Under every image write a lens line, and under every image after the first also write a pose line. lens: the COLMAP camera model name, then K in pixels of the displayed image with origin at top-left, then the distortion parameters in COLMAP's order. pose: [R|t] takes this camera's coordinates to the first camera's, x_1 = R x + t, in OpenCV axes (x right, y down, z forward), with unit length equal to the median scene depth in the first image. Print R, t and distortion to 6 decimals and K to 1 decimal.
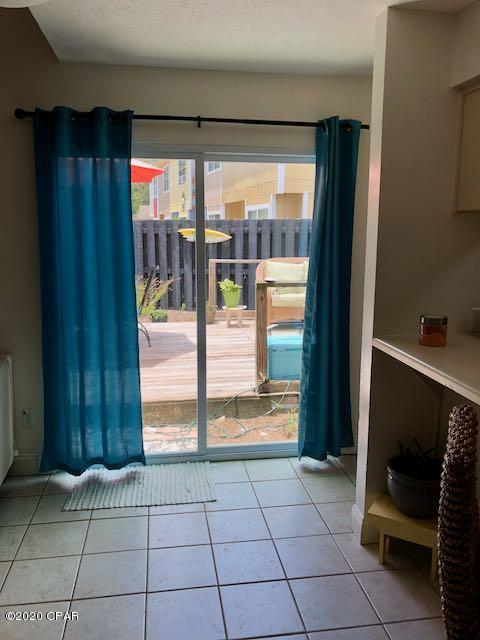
lens RADIAL K [[527.4, 0, 239.3], [0, 527.4, 316.8], [0, 0, 1]] dist [0.027802, -0.031059]
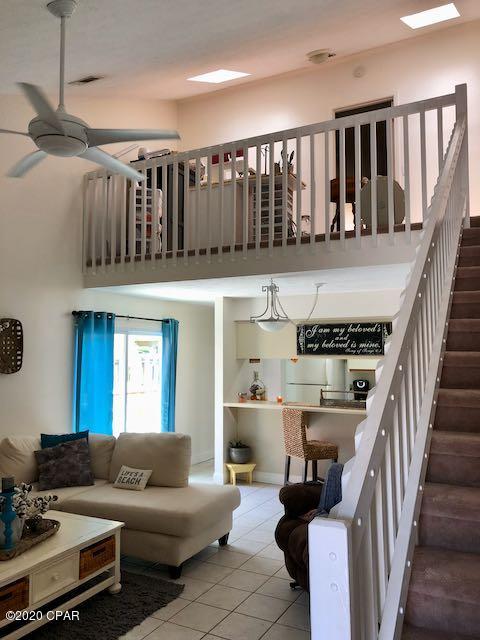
lens RADIAL K [[527.4, 0, 244.9], [0, 527.4, 321.2], [0, 0, 1]] dist [0.027802, -0.031059]
pose [[0.581367, 0.044033, 0.812449, -1.644913], [0.146930, 0.976437, -0.158060, 0.061486], [-0.800265, 0.211264, 0.561199, -0.634710]]
